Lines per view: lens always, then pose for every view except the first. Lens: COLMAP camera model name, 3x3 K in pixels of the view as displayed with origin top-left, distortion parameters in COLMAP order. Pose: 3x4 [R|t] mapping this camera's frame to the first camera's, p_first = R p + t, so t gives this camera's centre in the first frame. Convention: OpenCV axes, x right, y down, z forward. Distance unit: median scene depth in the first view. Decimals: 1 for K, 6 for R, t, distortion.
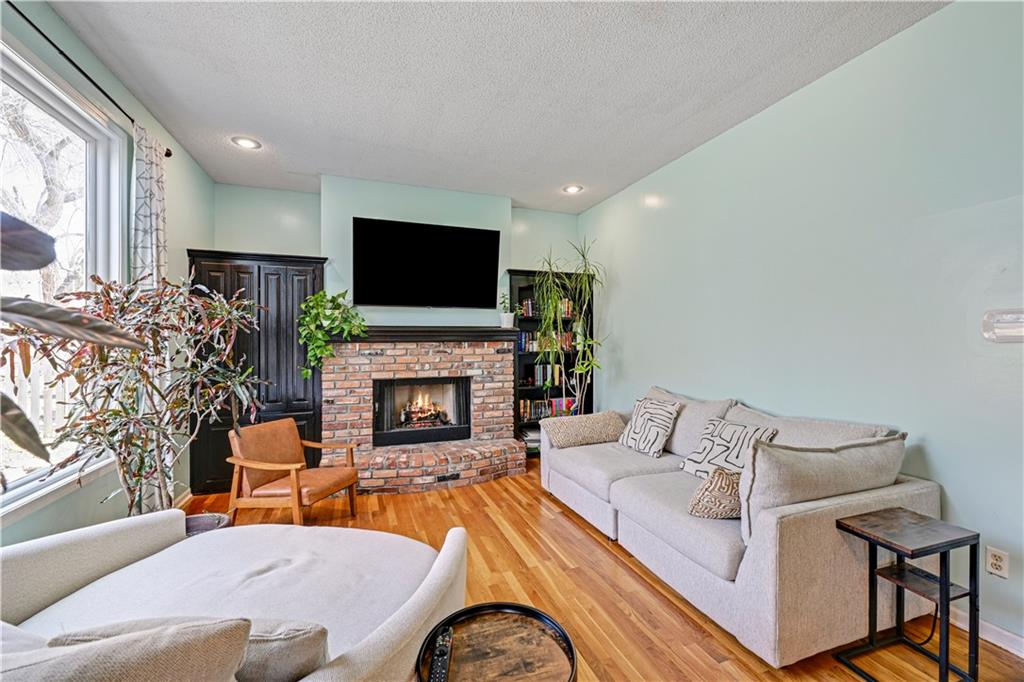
lens RADIAL K [[410.0, 0, 509.5], [0, 410.0, 338.2], [0, 0, 1]] dist [-0.000288, 0.000036]
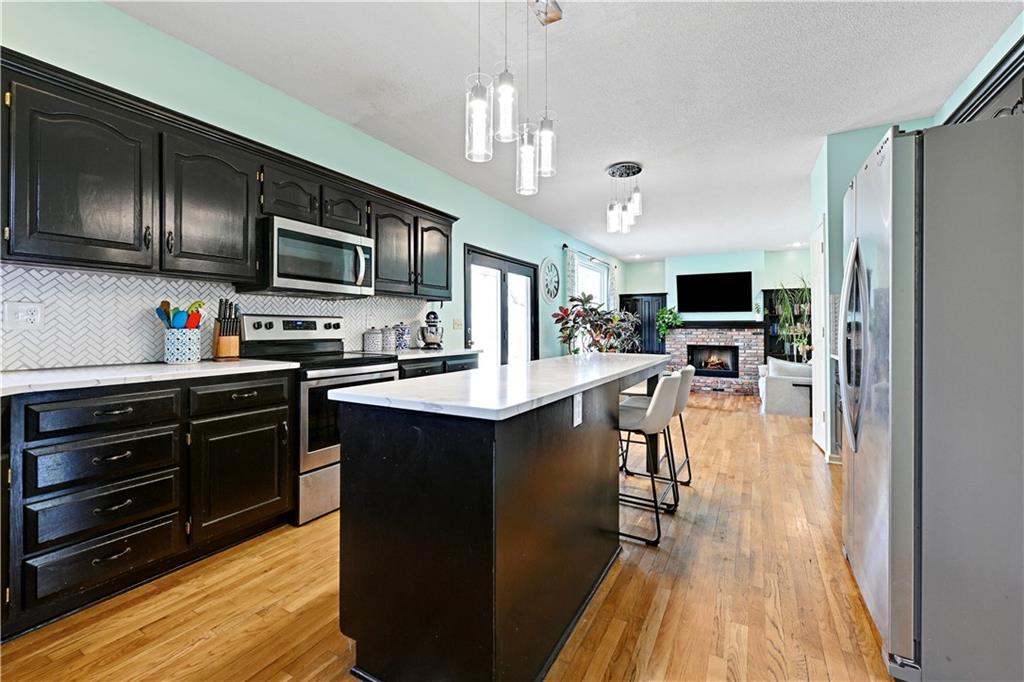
lens RADIAL K [[433.5, 0, 510.8], [0, 433.5, 321.5], [0, 0, 1]] dist [0.001655, 0.000134]
pose [[0.652658, -0.007411, -0.757616, 0.836325], [-0.001926, 0.999933, -0.011440, 0.001369], [0.757650, 0.008926, 0.652600, -1.283758]]
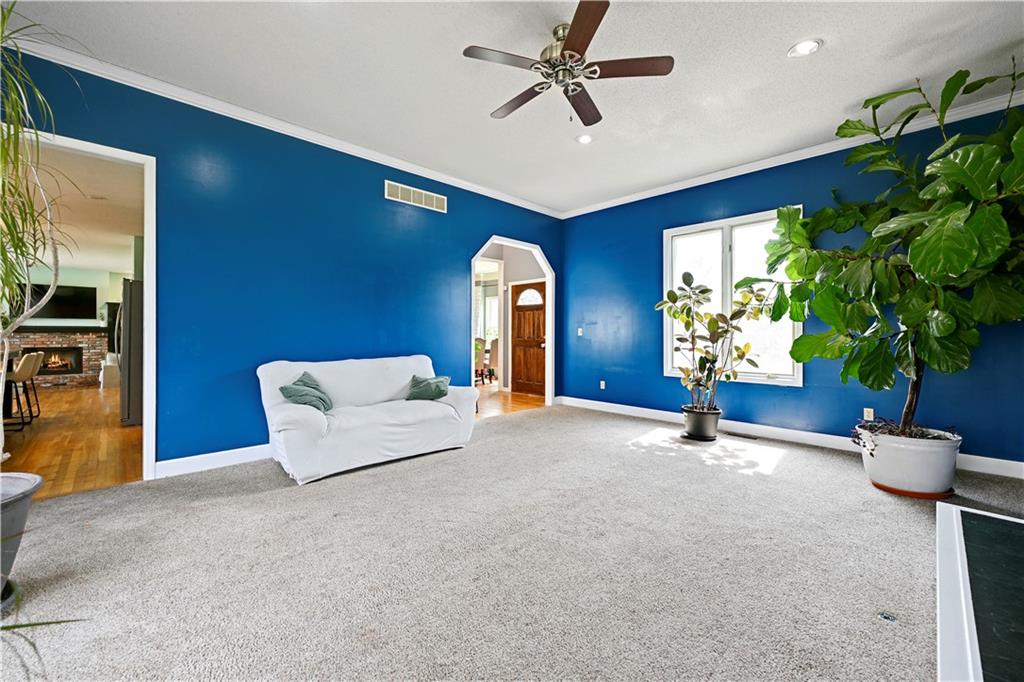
lens RADIAL K [[410.8, 0, 510.3], [0, 410.8, 330.3], [0, 0, 1]] dist [0.000293, -0.000080]
pose [[0.914178, 0.003350, 0.405298, 1.320332], [-0.001454, 0.999987, -0.004986, 0.003661], [-0.405310, 0.003969, 0.914171, -2.390875]]
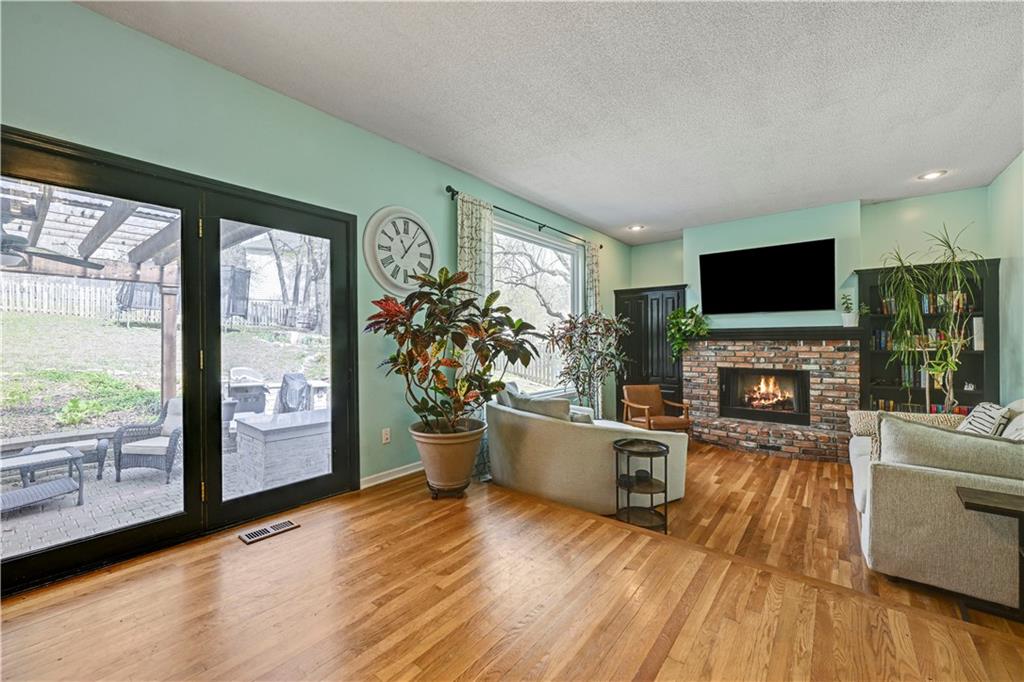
lens RADIAL K [[410.0, 0, 509.5], [0, 410.0, 338.2], [0, 0, 1]] dist [-0.000288, 0.000036]
pose [[0.516176, -0.003615, -0.856475, 0.488551], [0.004088, 0.999990, -0.001757, 0.001640], [0.856473, -0.002594, 0.516185, -0.319349]]
